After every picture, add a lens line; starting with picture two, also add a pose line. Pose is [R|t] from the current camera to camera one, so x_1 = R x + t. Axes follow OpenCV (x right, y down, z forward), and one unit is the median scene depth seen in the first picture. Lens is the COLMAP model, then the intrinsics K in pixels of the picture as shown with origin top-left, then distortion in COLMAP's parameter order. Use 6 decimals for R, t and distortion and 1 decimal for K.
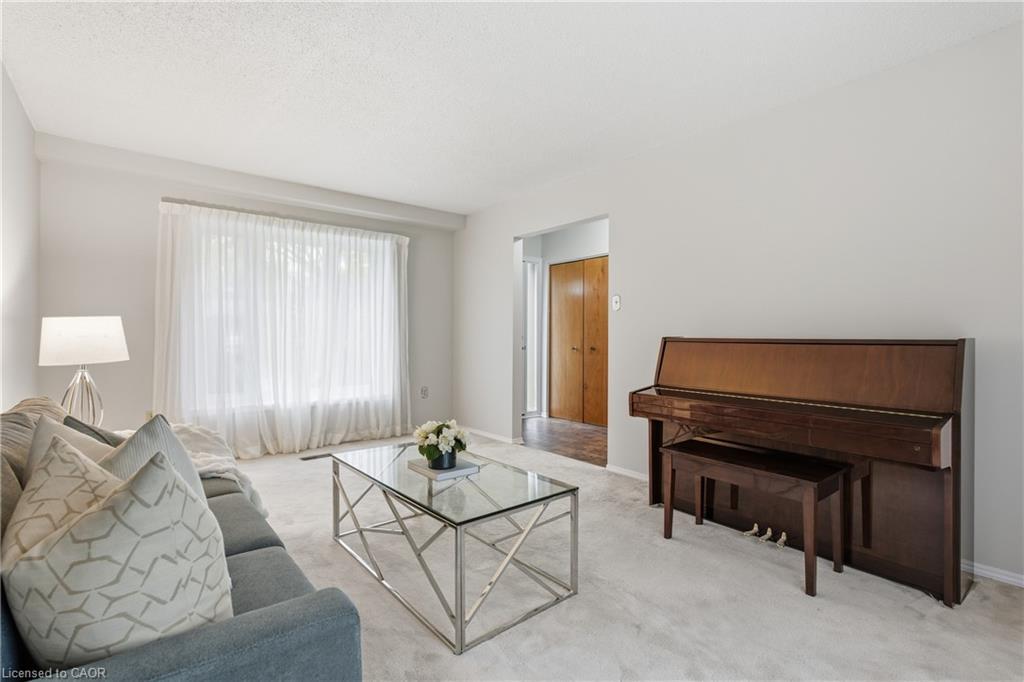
lens RADIAL K [[471.4, 0, 511.6], [0, 471.4, 338.4], [0, 0, 1]] dist [-0.006768, 0.000496]
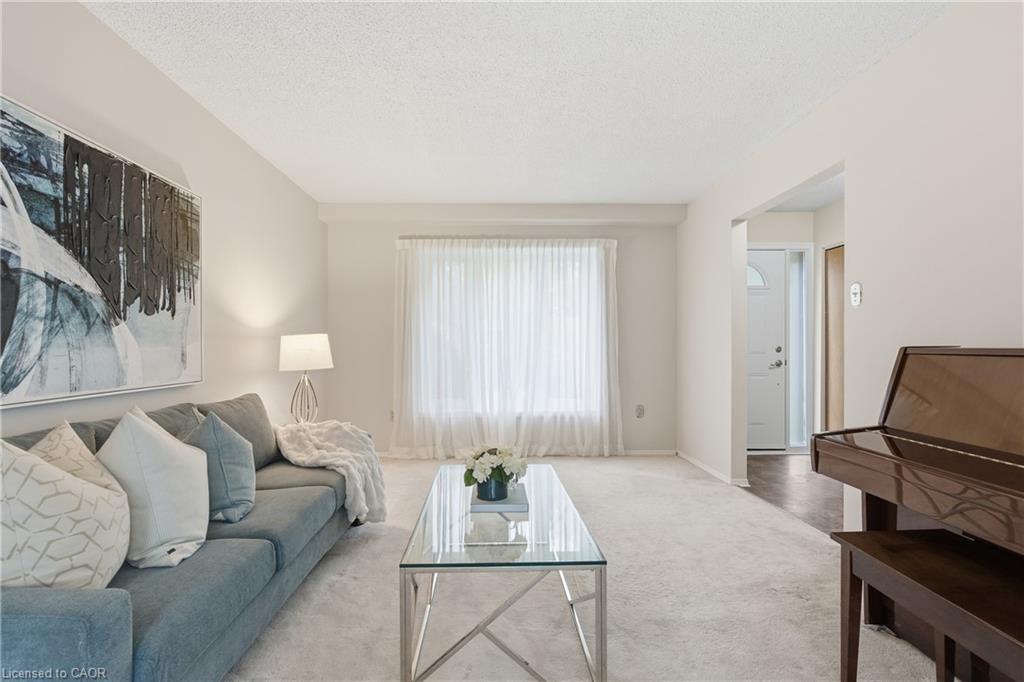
lens RADIAL K [[479.9, 0, 509.4], [0, 479.9, 351.6], [0, 0, 1]] dist [-0.010943, -0.000106]
pose [[0.788984, -0.002111, -0.614410, 0.218005], [0.002580, 0.999997, -0.000123, 0.001329], [0.614408, -0.001489, 0.788987, 0.162320]]
